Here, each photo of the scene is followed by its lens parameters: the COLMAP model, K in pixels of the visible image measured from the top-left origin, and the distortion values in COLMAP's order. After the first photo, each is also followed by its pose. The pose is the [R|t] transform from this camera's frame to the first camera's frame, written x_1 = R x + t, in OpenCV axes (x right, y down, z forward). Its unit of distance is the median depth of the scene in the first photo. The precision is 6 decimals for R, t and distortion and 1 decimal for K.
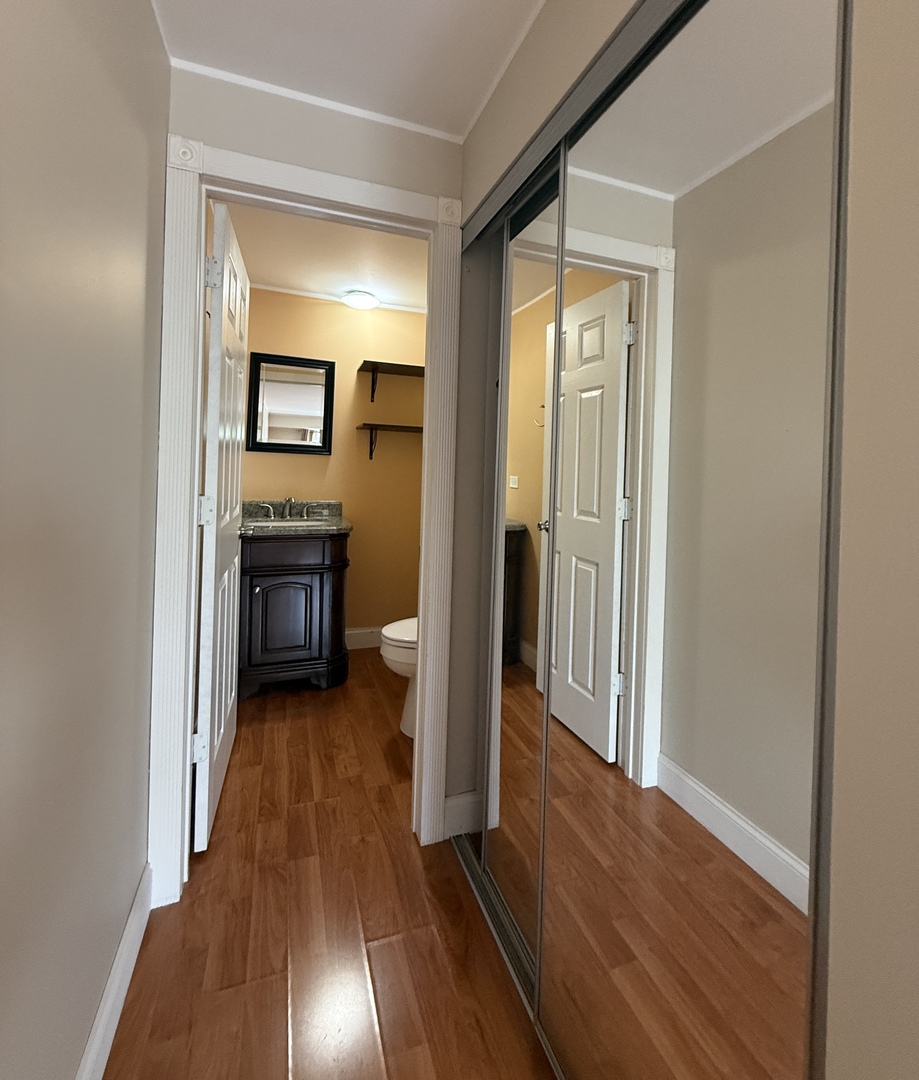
lens RADIAL K [[459.2, 0, 460.6], [0, 459.2, 541.1], [0, 0, 1]] dist [0.000268, 0.000020]
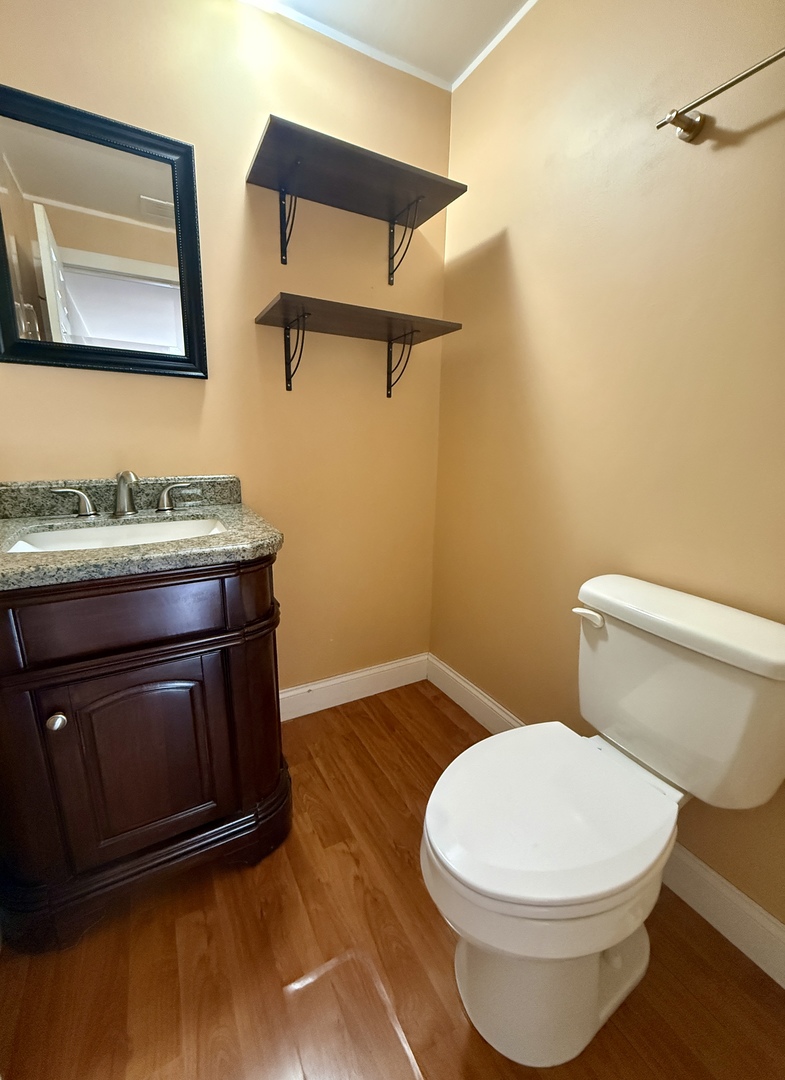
lens RADIAL K [[420.4, 0, 404.5], [0, 420.4, 576.4], [0, 0, 1]] dist [0.000743, -0.000077]
pose [[0.984514, -0.066778, 0.162090, -0.168664], [0.038611, 0.984500, 0.171080, -0.051936], [-0.171002, -0.162172, 0.971833, 0.516384]]
